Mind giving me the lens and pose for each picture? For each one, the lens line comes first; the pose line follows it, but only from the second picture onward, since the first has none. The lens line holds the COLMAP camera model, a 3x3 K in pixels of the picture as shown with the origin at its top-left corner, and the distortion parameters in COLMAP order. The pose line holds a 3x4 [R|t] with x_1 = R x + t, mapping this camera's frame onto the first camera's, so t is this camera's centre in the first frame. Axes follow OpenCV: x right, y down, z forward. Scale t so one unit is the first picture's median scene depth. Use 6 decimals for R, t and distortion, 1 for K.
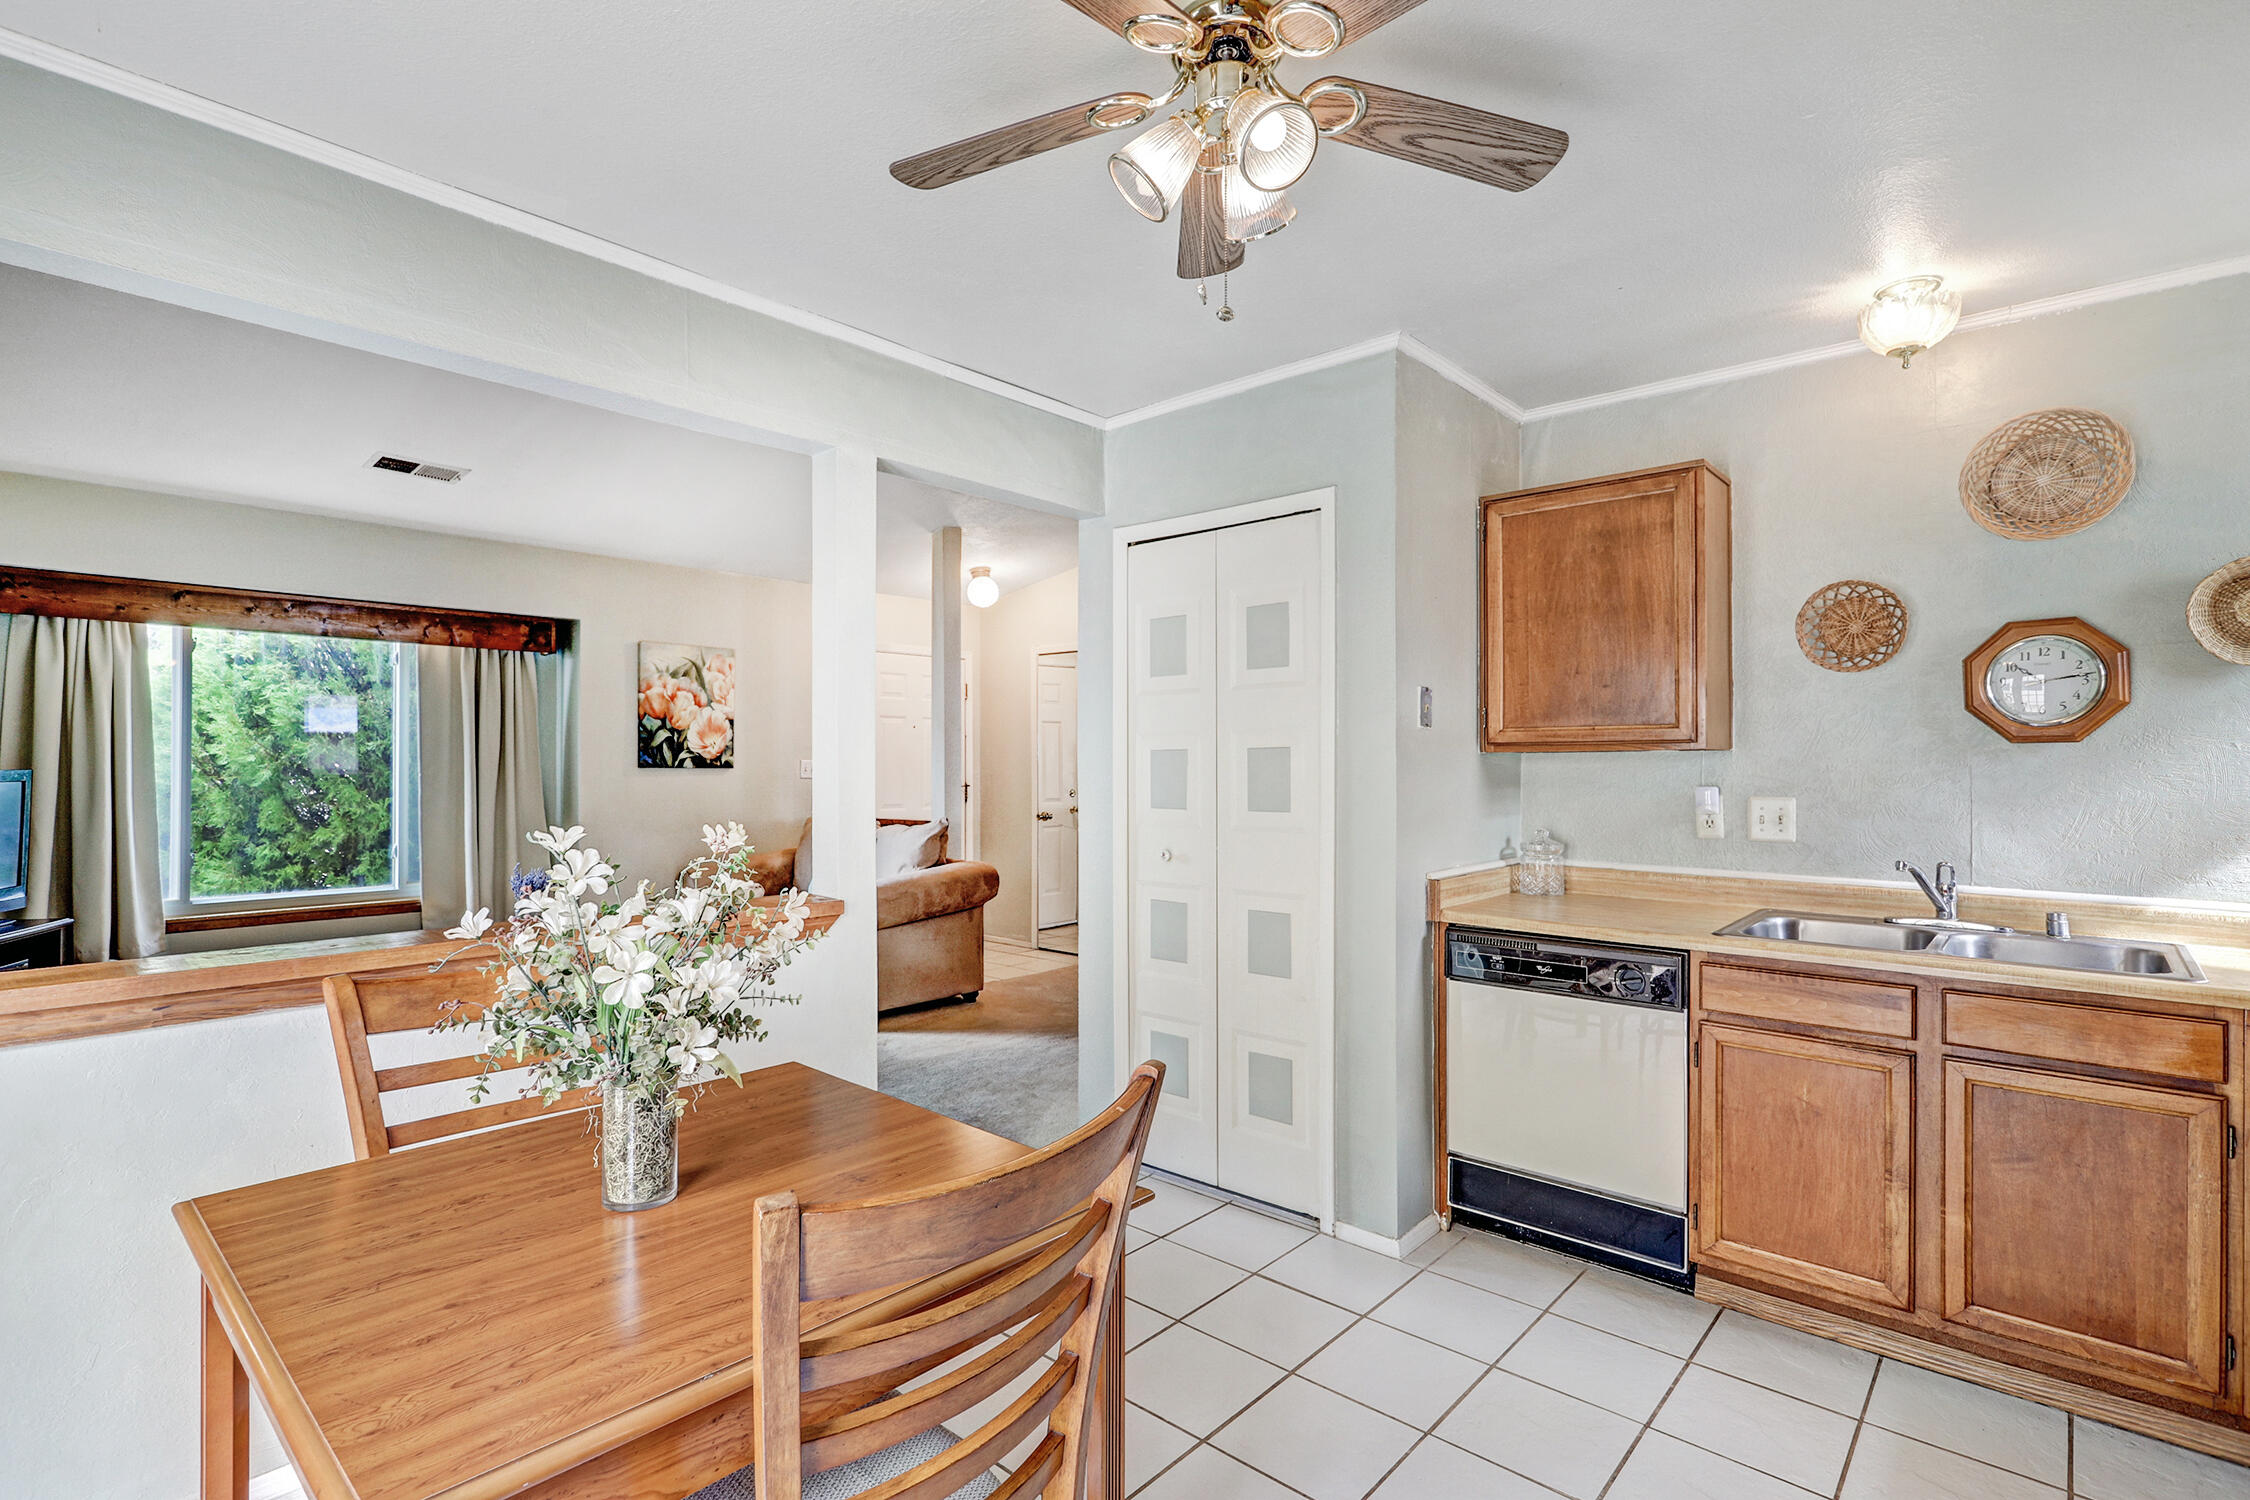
lens RADIAL K [[1060.0, 0, 1125.0], [0, 1060.0, 750.0], [0, 0, 1]] dist [0.003208, 0.000593]
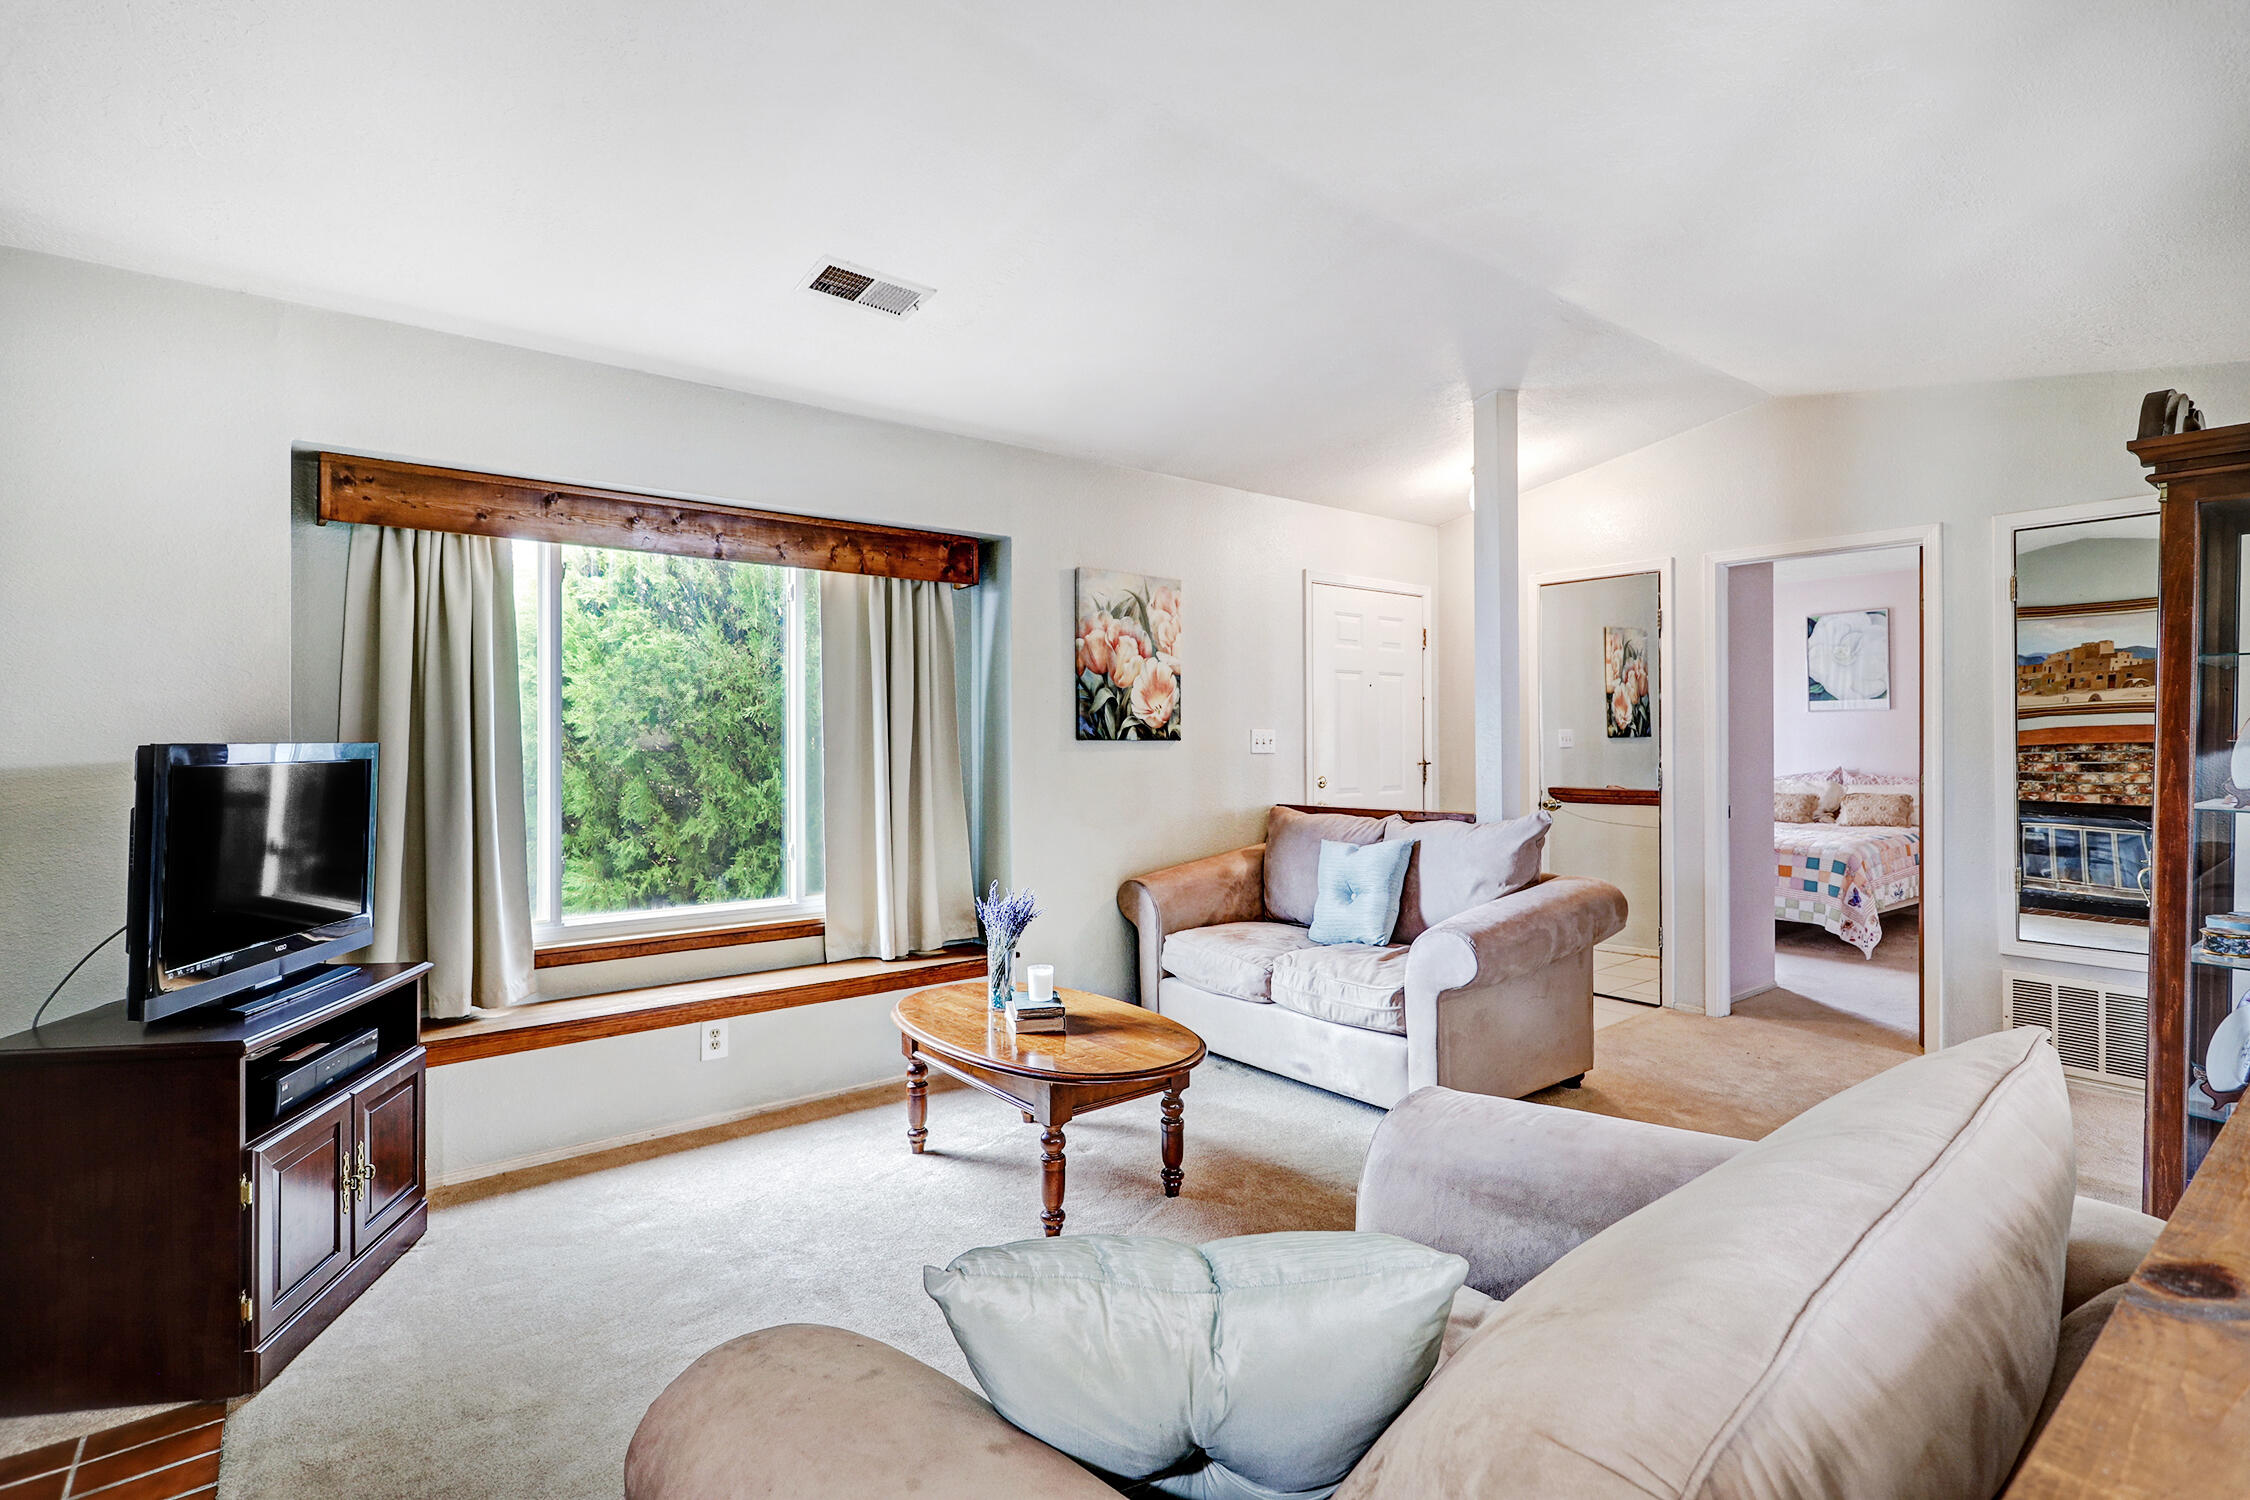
lens RADIAL K [[1057.3, 0, 1120.2], [0, 1057.3, 727.9], [0, 0, 1]] dist [-0.002160, -0.000626]
pose [[0.983994, -0.004079, -0.178154, -0.314208], [0.004944, 0.999978, 0.004407, 0.005558], [0.178133, -0.005217, 0.983993, 0.299813]]
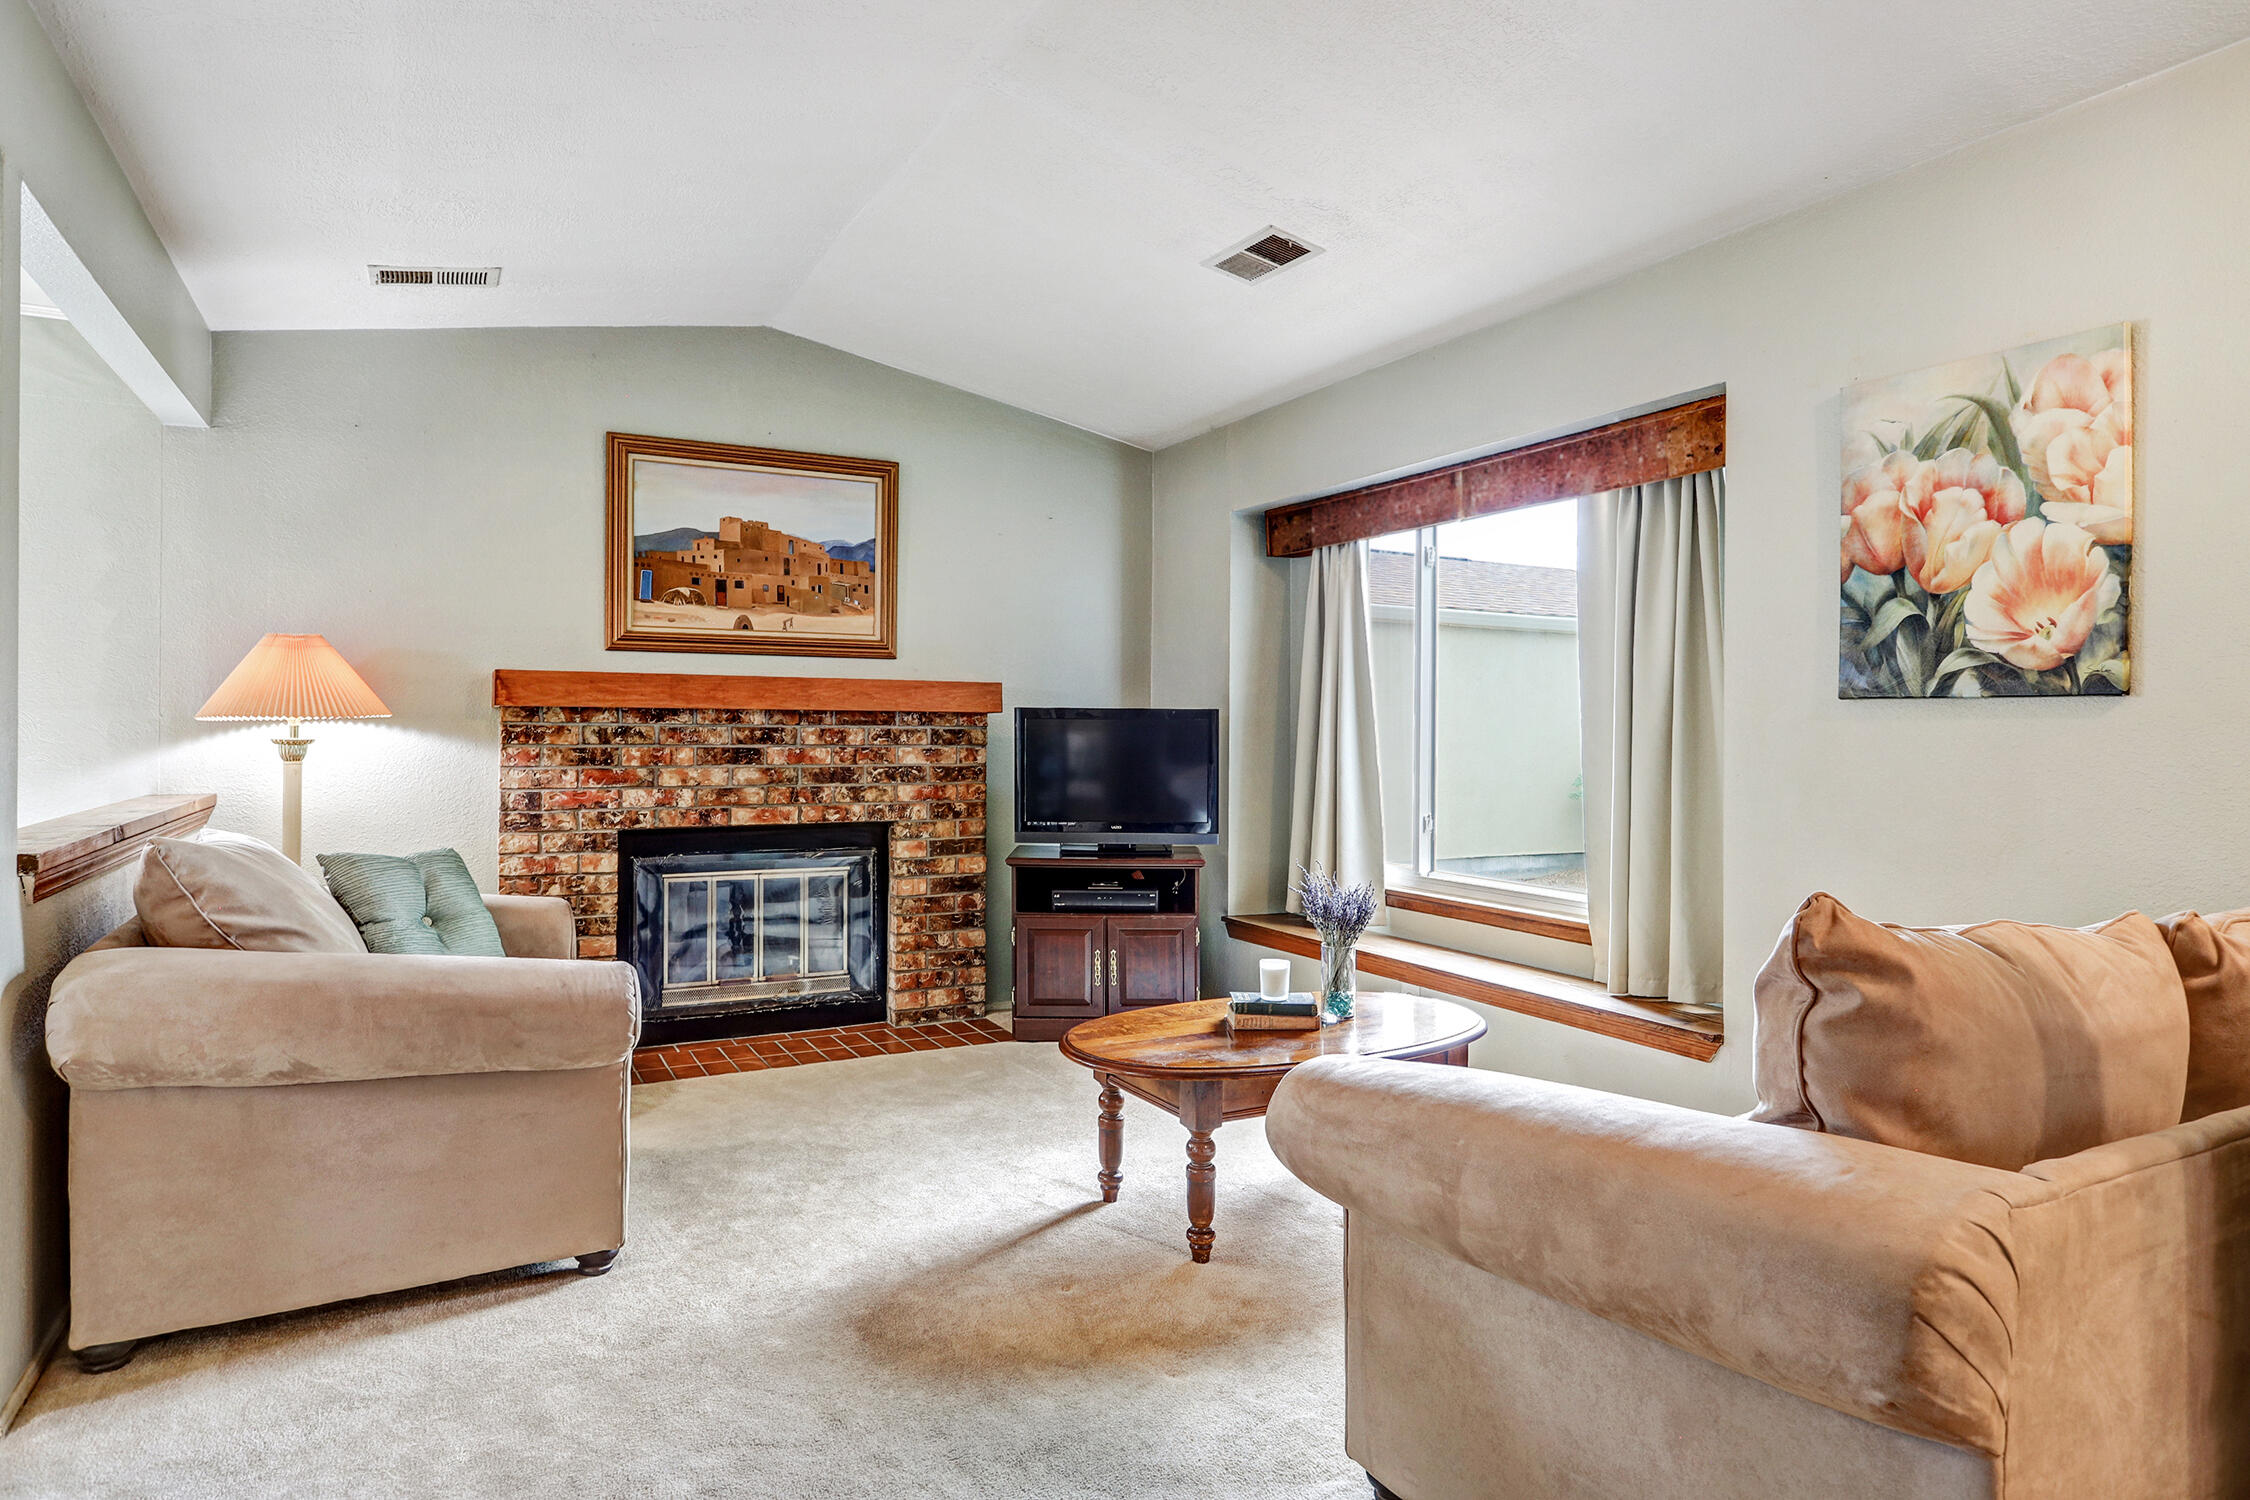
lens RADIAL K [[1273.3, 0, 1125.5], [0, 1273.3, 730.2], [0, 0, 1]] dist [-0.003937, 0.000388]
pose [[-0.344680, -0.004466, -0.938710, 0.102160], [0.004179, 0.999971, -0.006292, 0.032308], [0.938711, -0.006092, -0.344651, 0.956089]]
